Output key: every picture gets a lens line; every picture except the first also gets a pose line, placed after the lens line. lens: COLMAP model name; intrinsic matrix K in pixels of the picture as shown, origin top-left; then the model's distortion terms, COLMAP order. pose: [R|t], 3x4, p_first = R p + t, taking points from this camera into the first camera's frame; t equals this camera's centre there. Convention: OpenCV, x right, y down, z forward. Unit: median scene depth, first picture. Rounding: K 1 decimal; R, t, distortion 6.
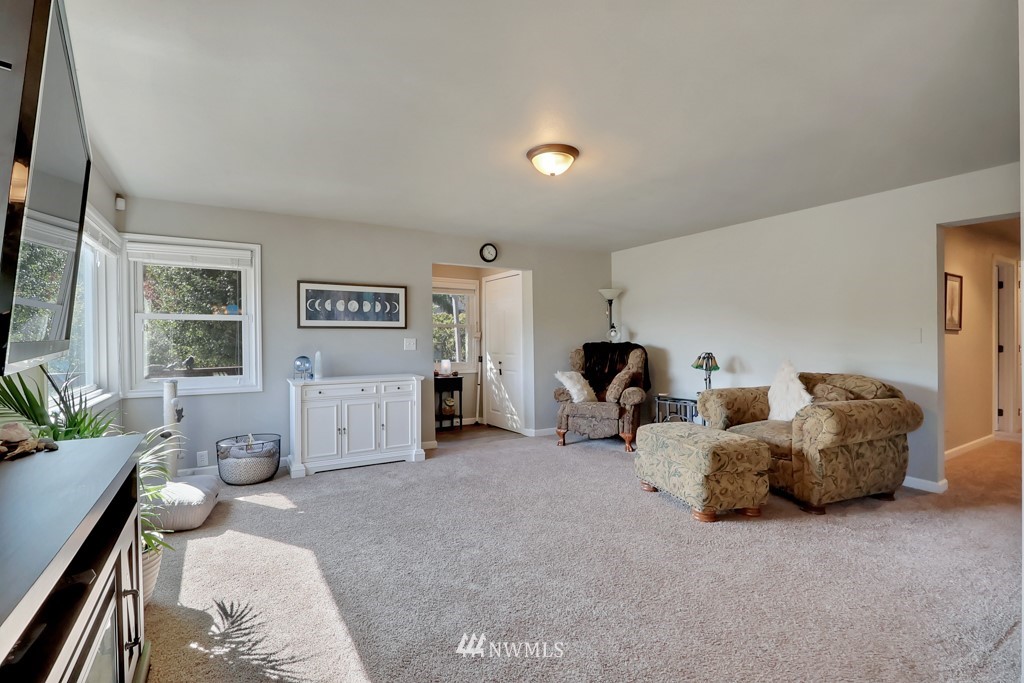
lens RADIAL K [[476.2, 0, 516.0], [0, 476.2, 341.4], [0, 0, 1]] dist [-0.009671, -0.000072]
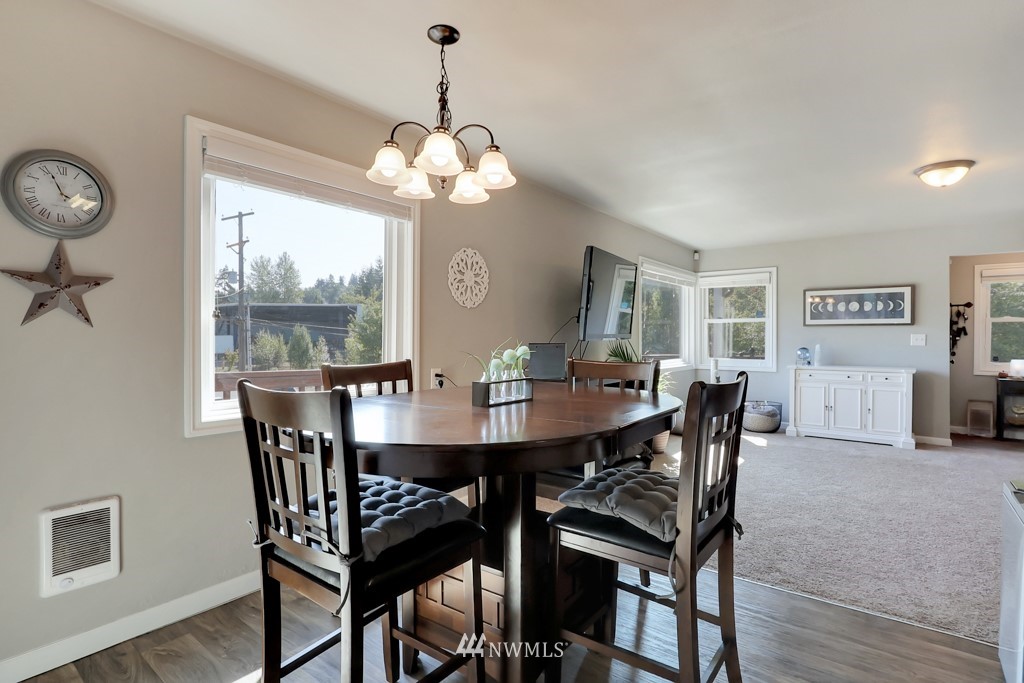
lens RADIAL K [[503.1, 0, 515.2], [0, 503.1, 338.6], [0, 0, 1]] dist [-0.012071, 0.000048]
pose [[0.356802, 0.008528, -0.934141, 0.541818], [-0.007455, 0.999952, 0.006282, 0.003196], [0.934150, 0.004723, 0.356849, -0.231353]]
